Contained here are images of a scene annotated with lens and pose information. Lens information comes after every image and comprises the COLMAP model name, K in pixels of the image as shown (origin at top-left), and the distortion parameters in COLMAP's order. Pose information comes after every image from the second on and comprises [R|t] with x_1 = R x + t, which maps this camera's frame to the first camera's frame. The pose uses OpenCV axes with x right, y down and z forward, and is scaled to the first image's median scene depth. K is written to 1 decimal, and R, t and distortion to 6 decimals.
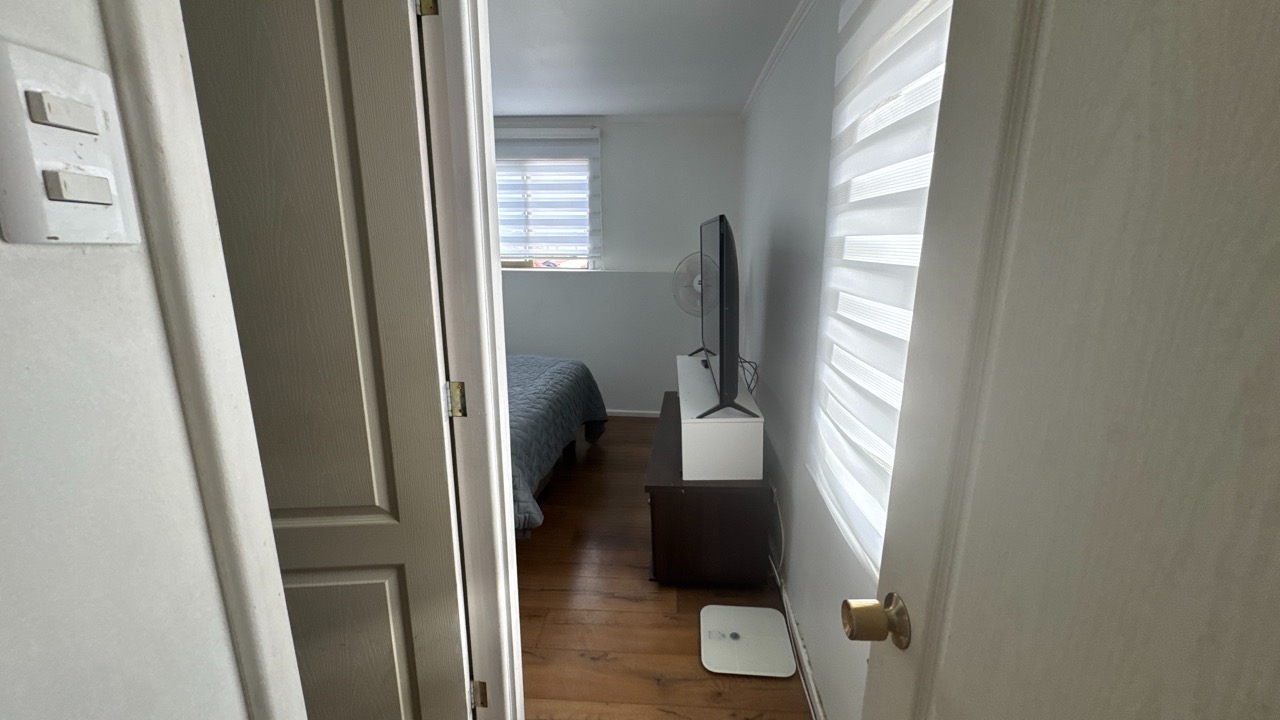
lens RADIAL K [[508.4, 0, 639.4], [0, 508.4, 359.6], [0, 0, 1]] dist [-0.003424, 0.000652]
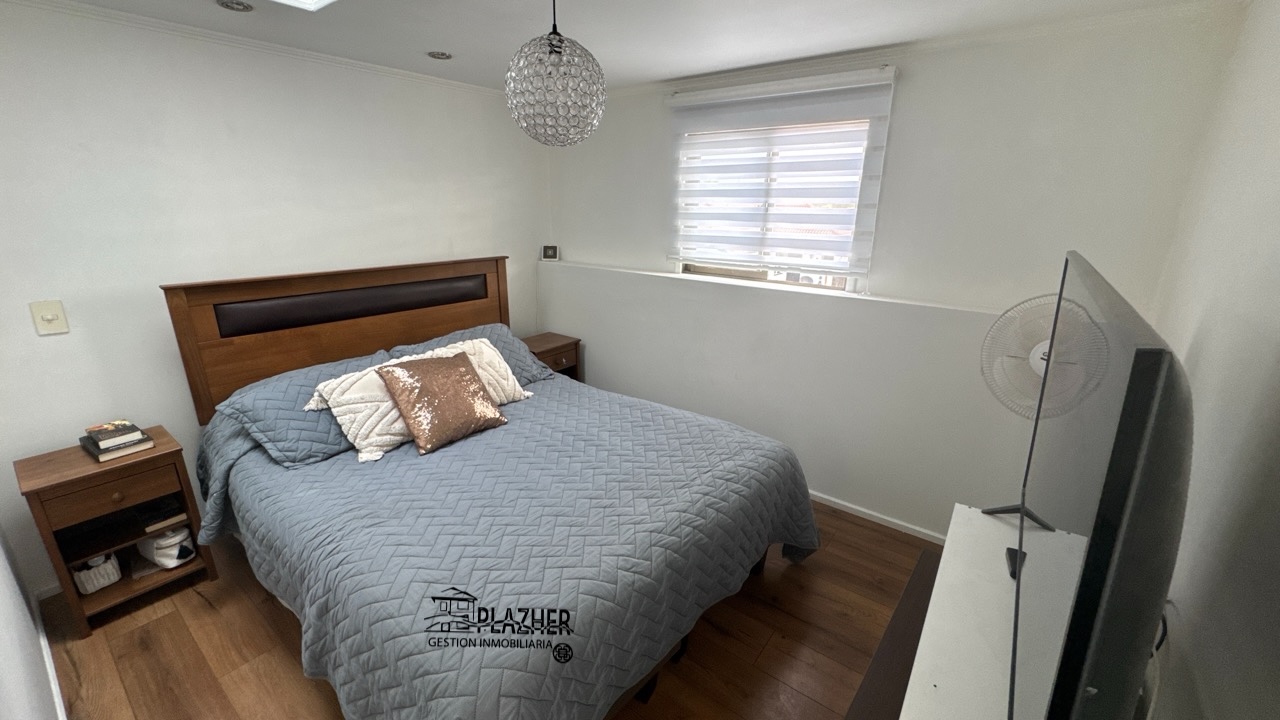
lens RADIAL K [[508.4, 0, 639.4], [0, 508.4, 359.6], [0, 0, 1]] dist [-0.003424, 0.000652]
pose [[0.830994, 0.159545, -0.532912, 0.044523], [-0.129233, 0.987147, 0.094016, -0.119257], [0.541062, -0.009257, 0.840932, 0.303615]]
